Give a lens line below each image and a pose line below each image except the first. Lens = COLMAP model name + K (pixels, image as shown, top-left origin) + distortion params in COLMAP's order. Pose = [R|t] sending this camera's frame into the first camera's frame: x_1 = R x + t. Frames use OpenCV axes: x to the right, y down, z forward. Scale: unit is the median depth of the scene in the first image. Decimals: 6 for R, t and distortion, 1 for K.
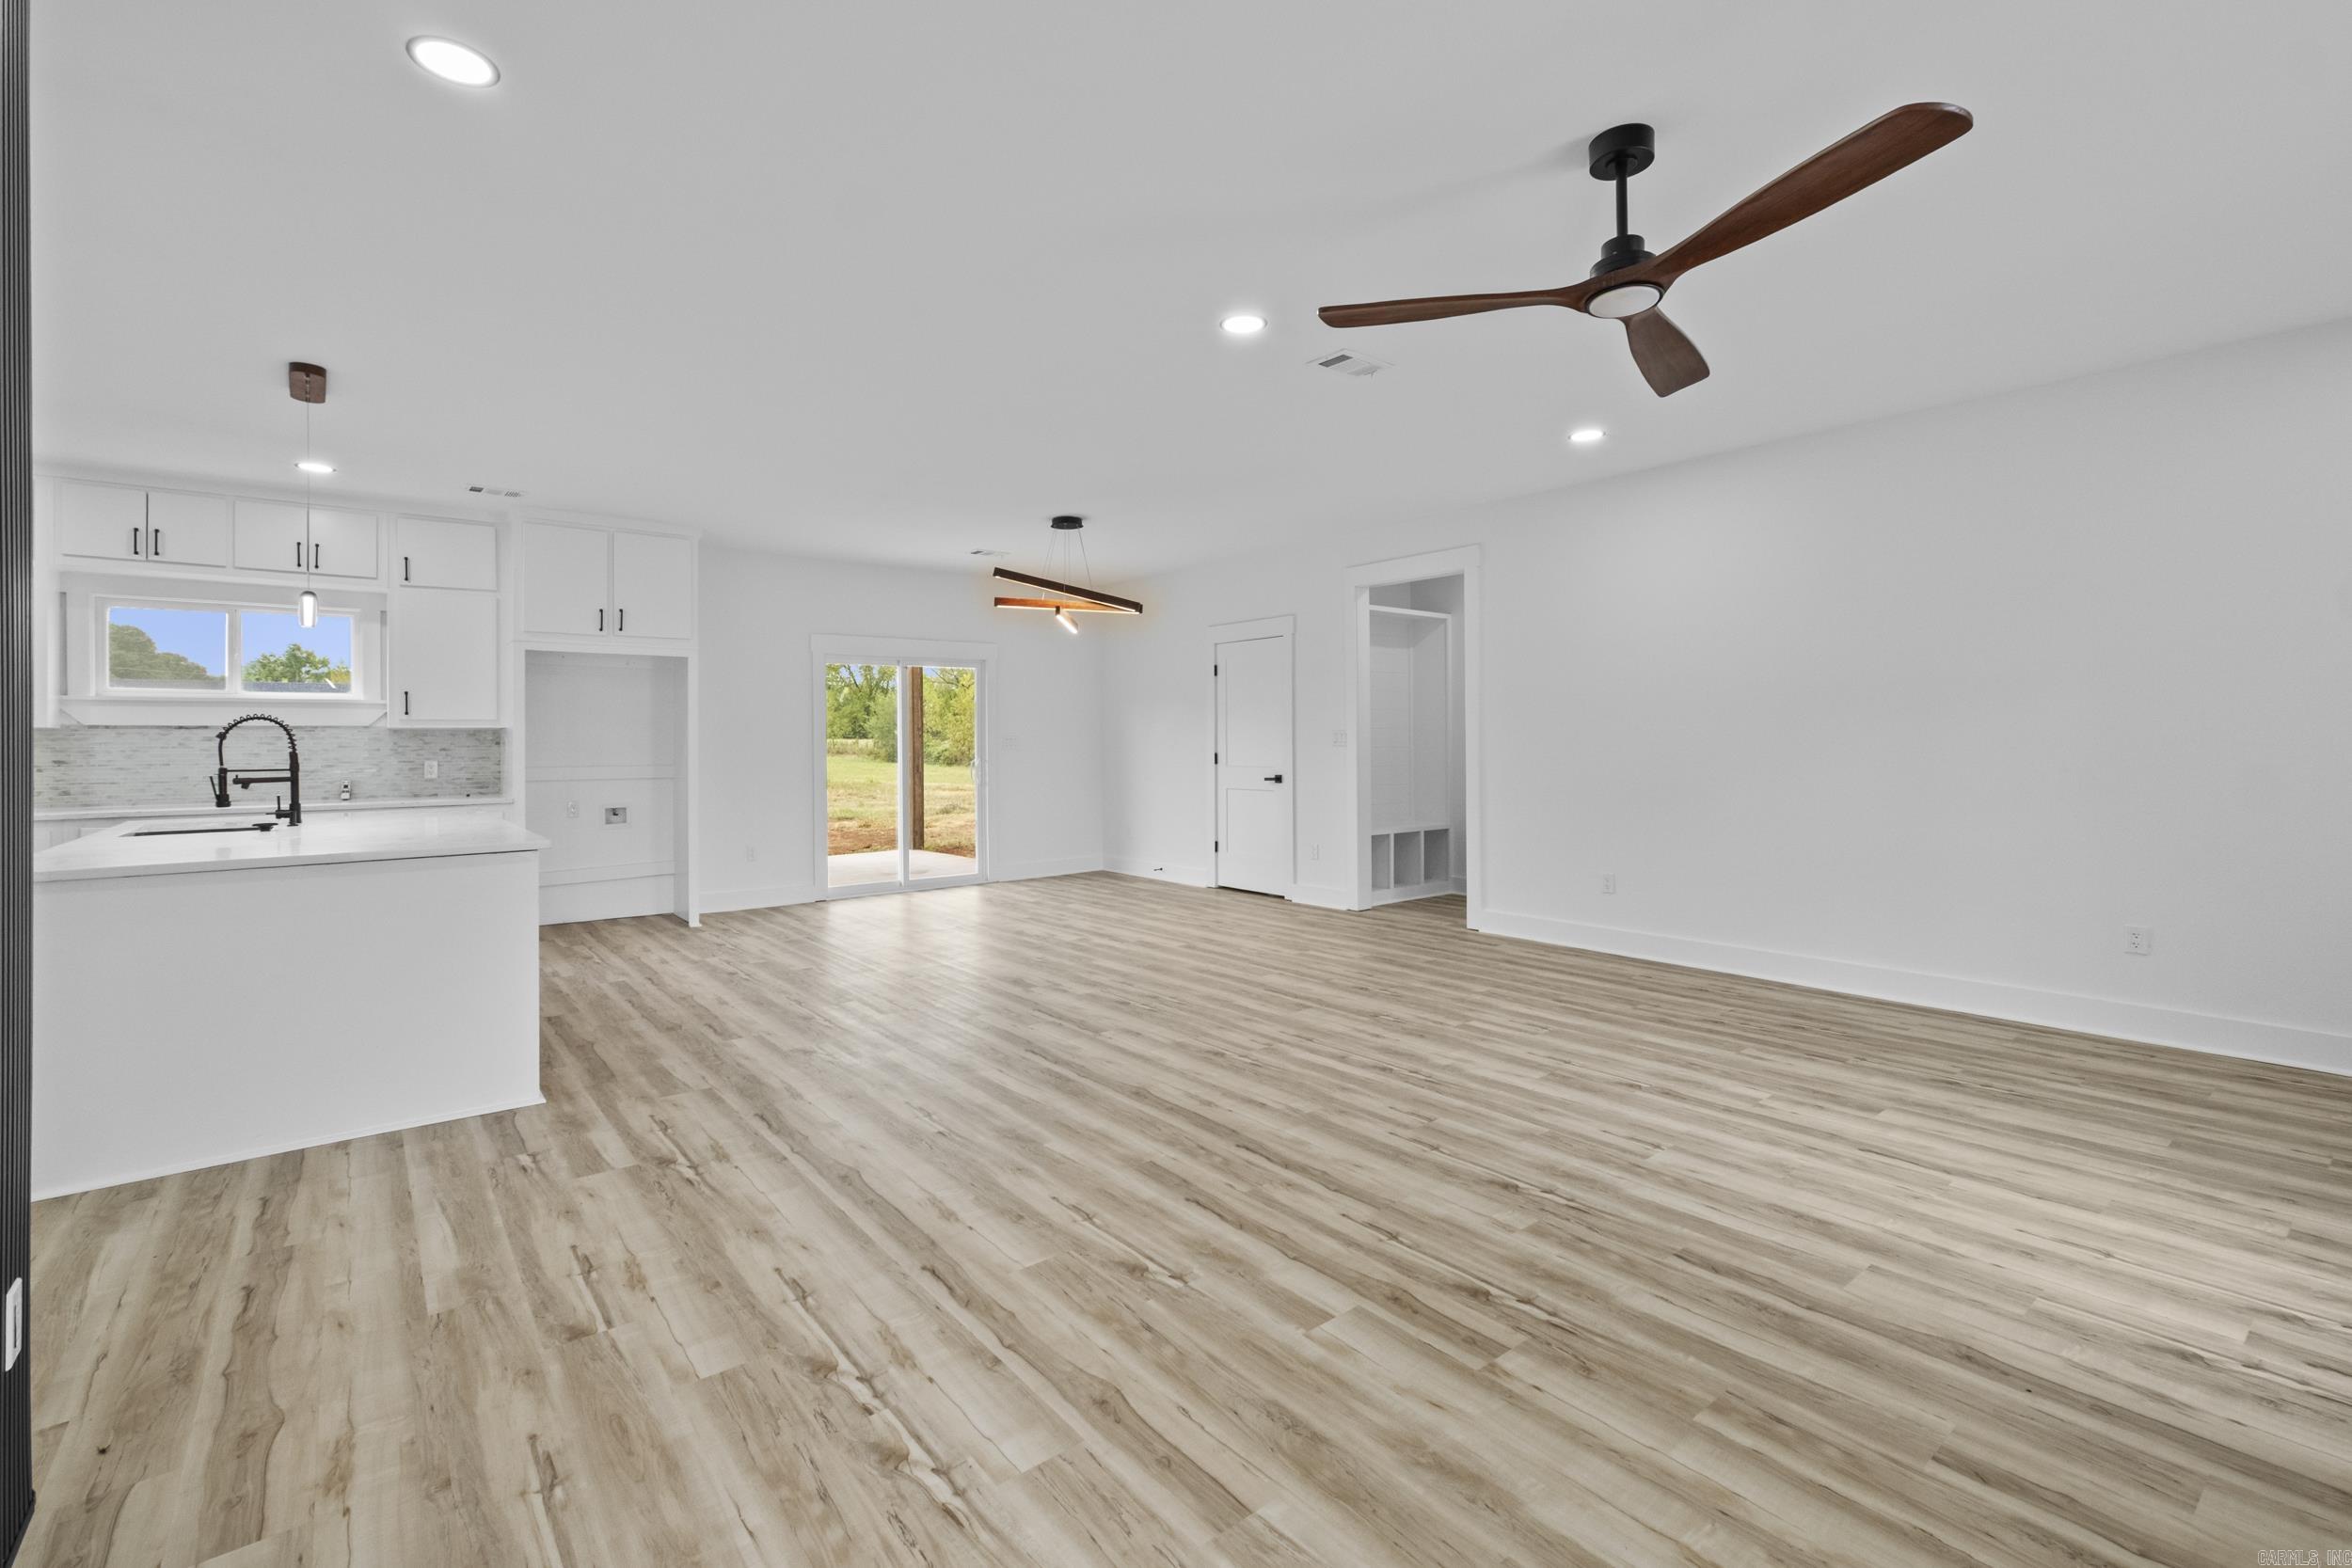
lens RADIAL K [[1036.3, 0, 1166.8], [0, 1036.3, 737.3], [0, 0, 1]] dist [0.005485, 0.000634]
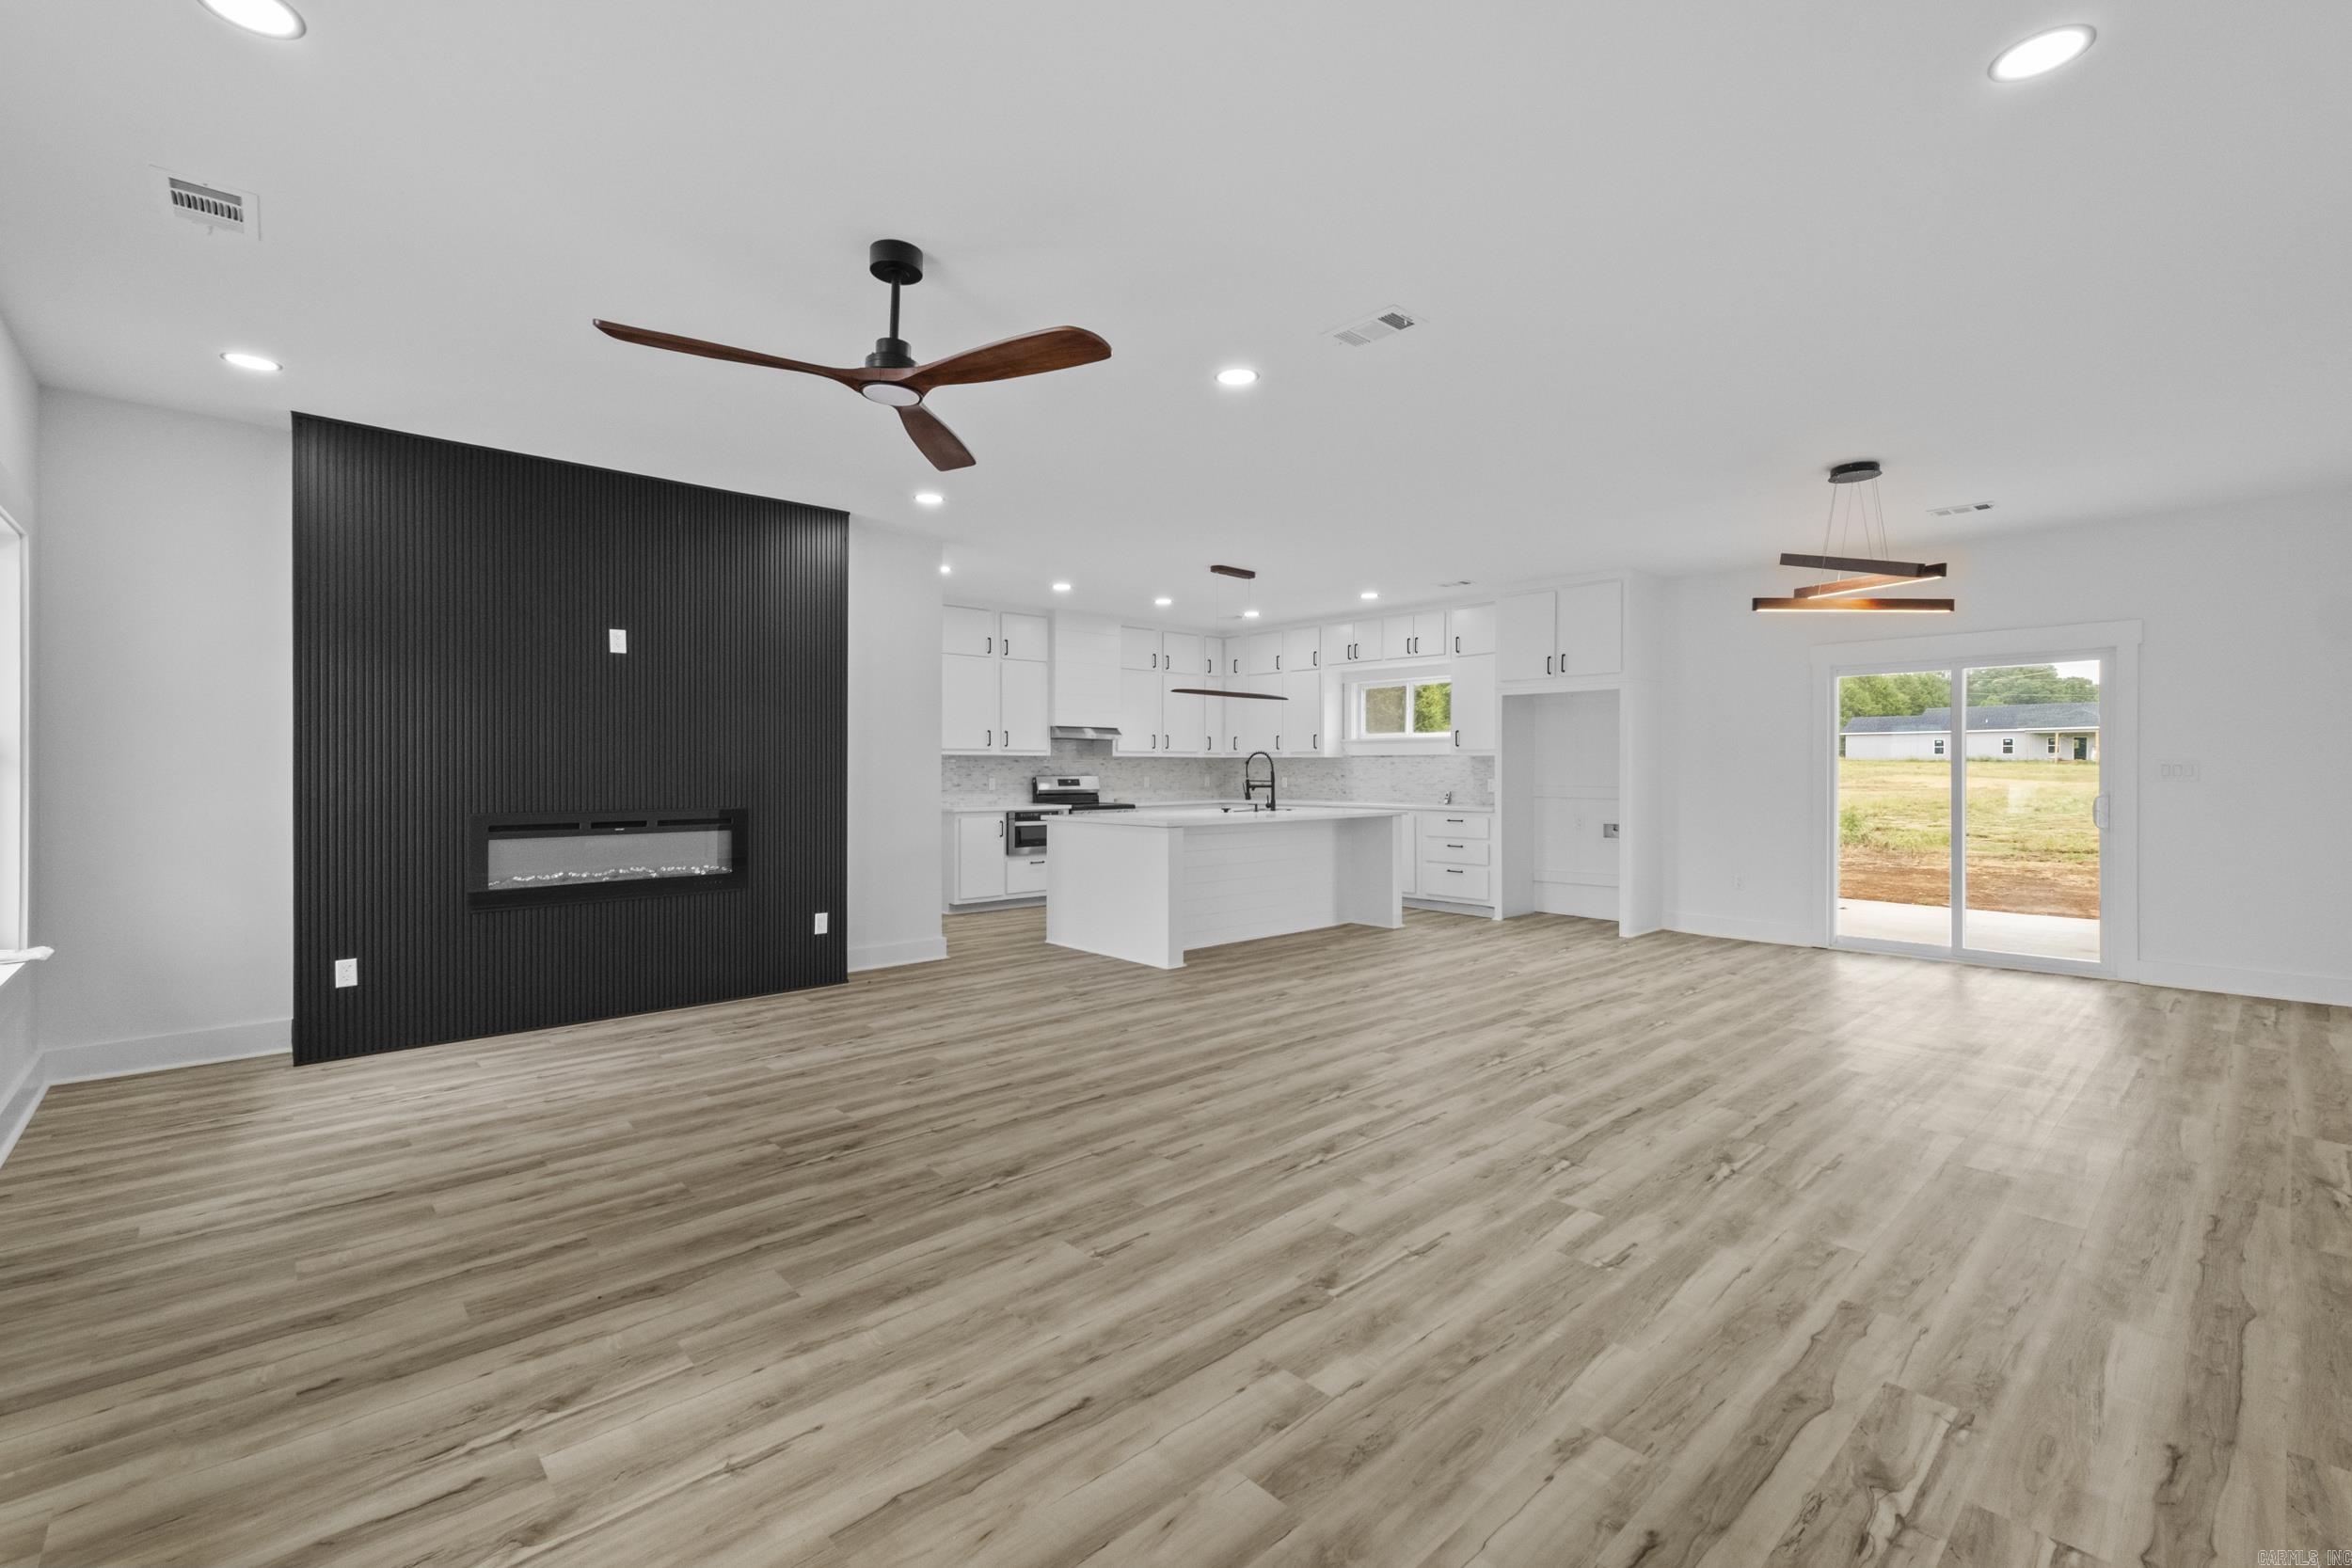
lens RADIAL K [[1023.4, 0, 1155.3], [0, 1023.4, 773.6], [0, 0, 1]] dist [0.006118, 0.000458]
pose [[0.057048, 0.013359, -0.998282, 1.377862], [0.002532, 0.999905, 0.013526, -0.009857], [0.998368, -0.003299, 0.057008, 1.055247]]
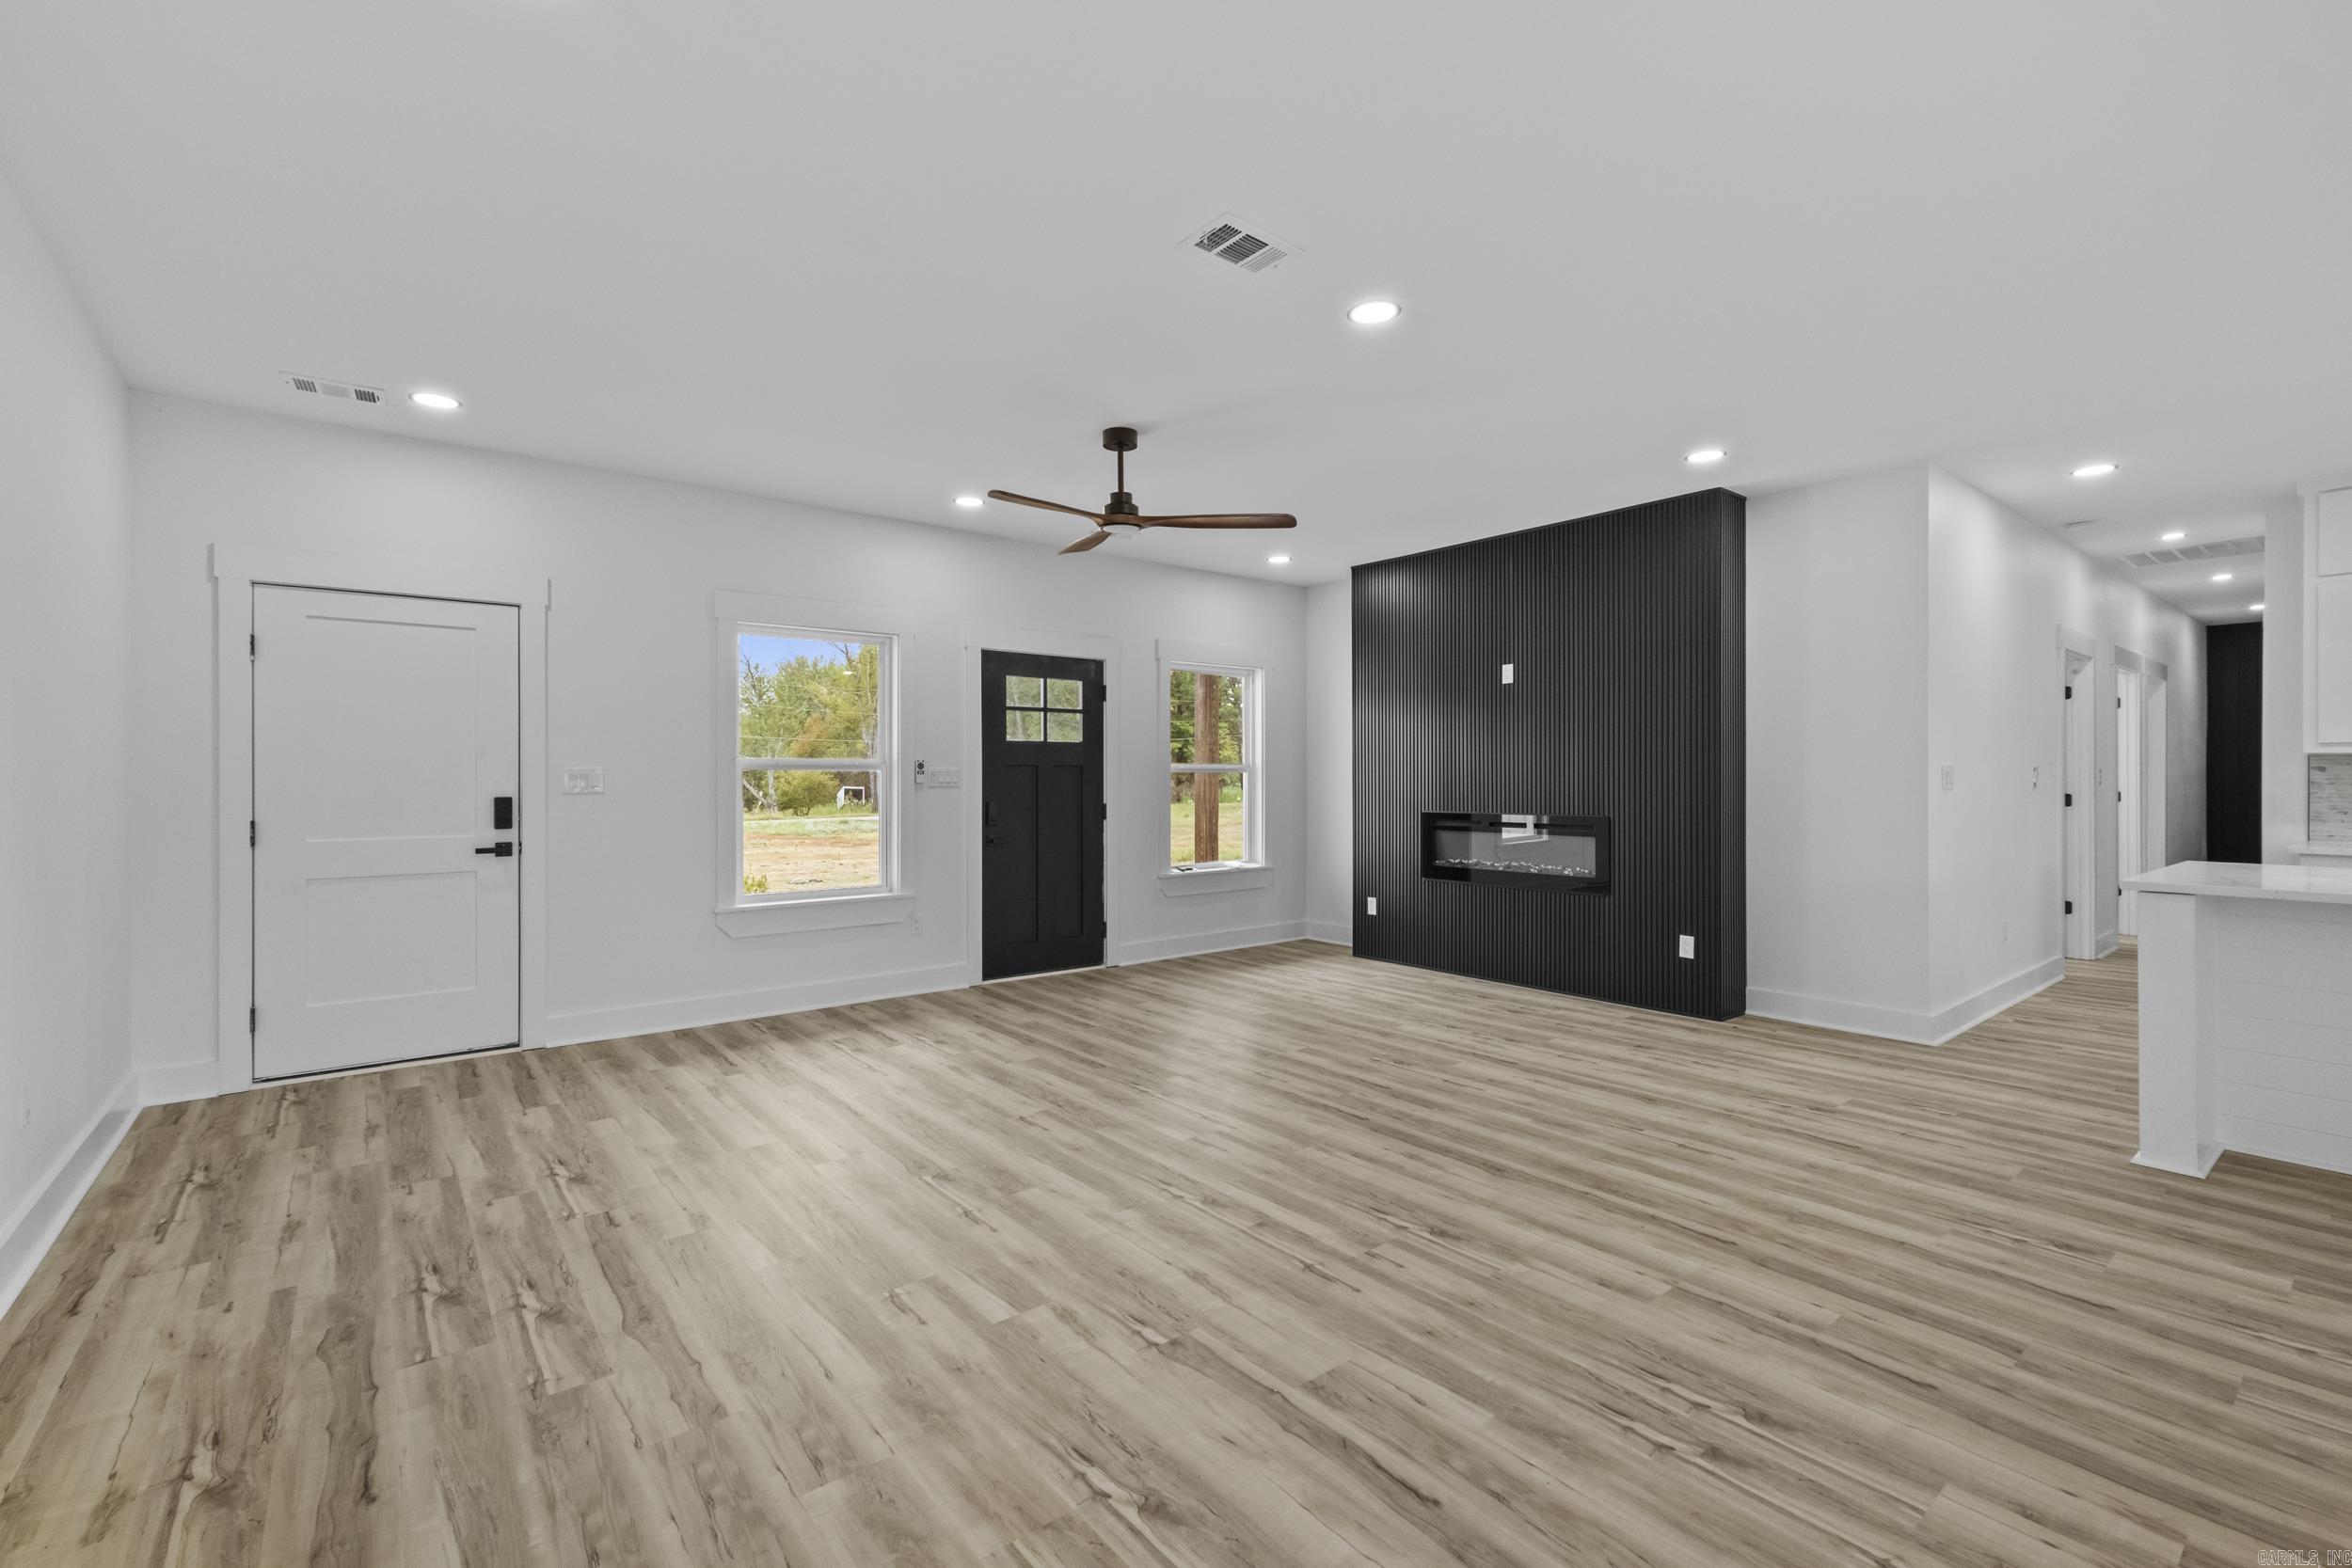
lens RADIAL K [[1005.0, 0, 1153.4], [0, 1005.0, 778.3], [0, 0, 1]] dist [0.006961, -0.000212]
pose [[-0.999867, 0.009630, 0.013174, 0.315260], [0.009592, 0.999950, -0.002939, 0.001156], [-0.013202, -0.002813, -0.999909, 2.301537]]
